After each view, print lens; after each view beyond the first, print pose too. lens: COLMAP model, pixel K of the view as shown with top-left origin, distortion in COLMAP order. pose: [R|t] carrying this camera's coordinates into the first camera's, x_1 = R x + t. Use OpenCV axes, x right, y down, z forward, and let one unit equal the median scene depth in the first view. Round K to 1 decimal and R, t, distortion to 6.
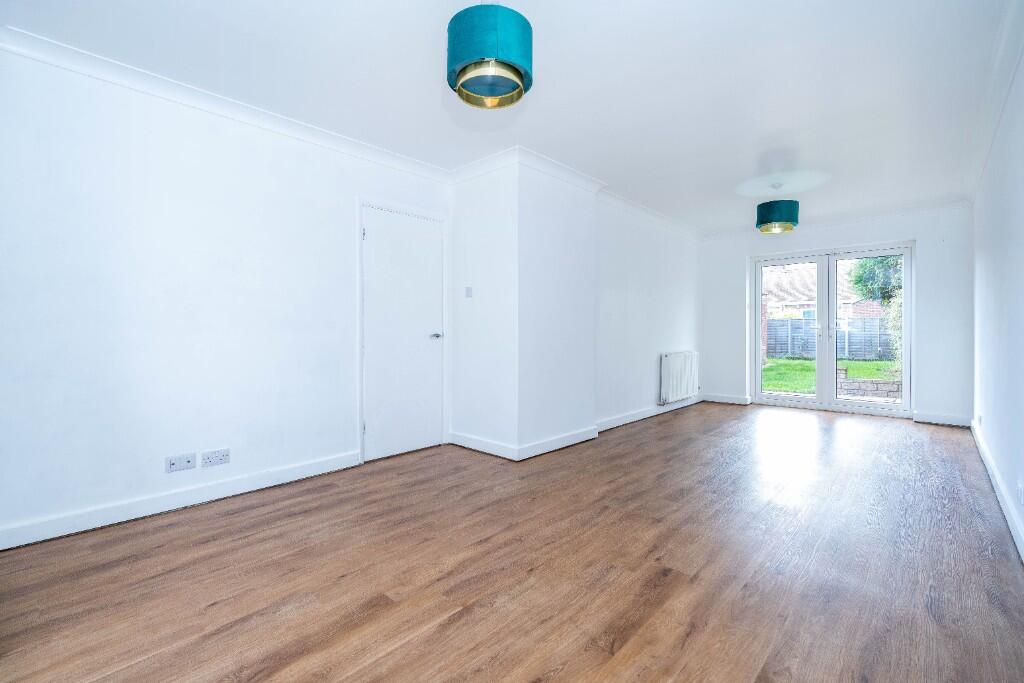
lens RADIAL K [[467.7, 0, 513.7], [0, 467.7, 334.7], [0, 0, 1]] dist [-0.003607, -0.000316]
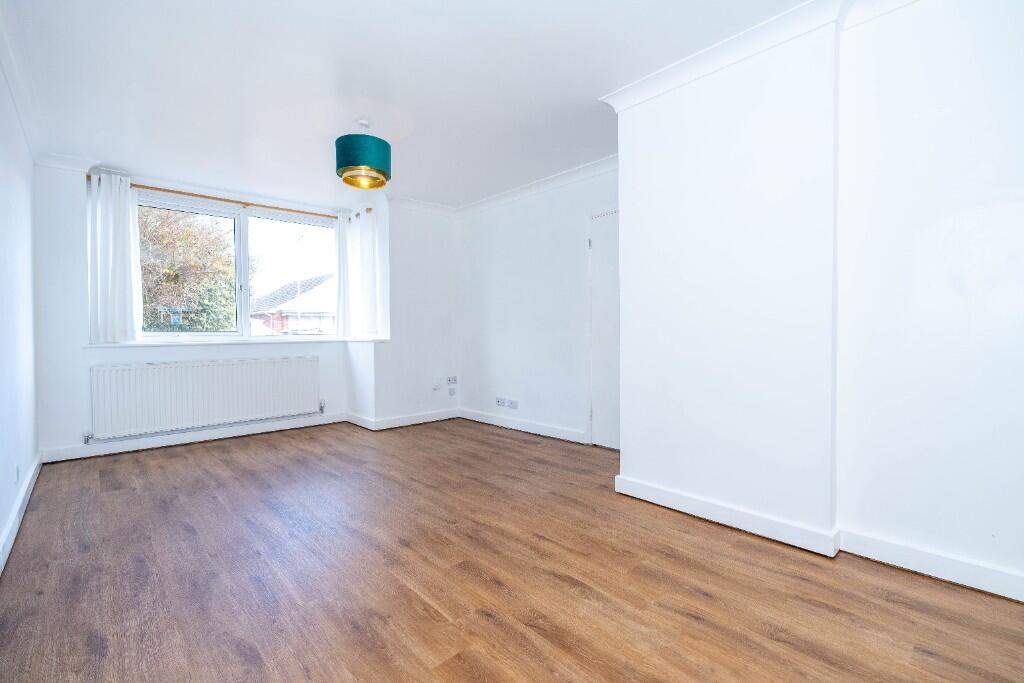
lens RADIAL K [[467.7, 0, 511.9], [0, 467.7, 336.4], [0, 0, 1]] dist [-0.003607, -0.000316]
pose [[-0.106945, 0.011510, -0.994198, 1.005093], [0.002083, 0.999933, 0.011352, -0.004954], [0.994263, -0.000856, -0.106962, 1.117785]]
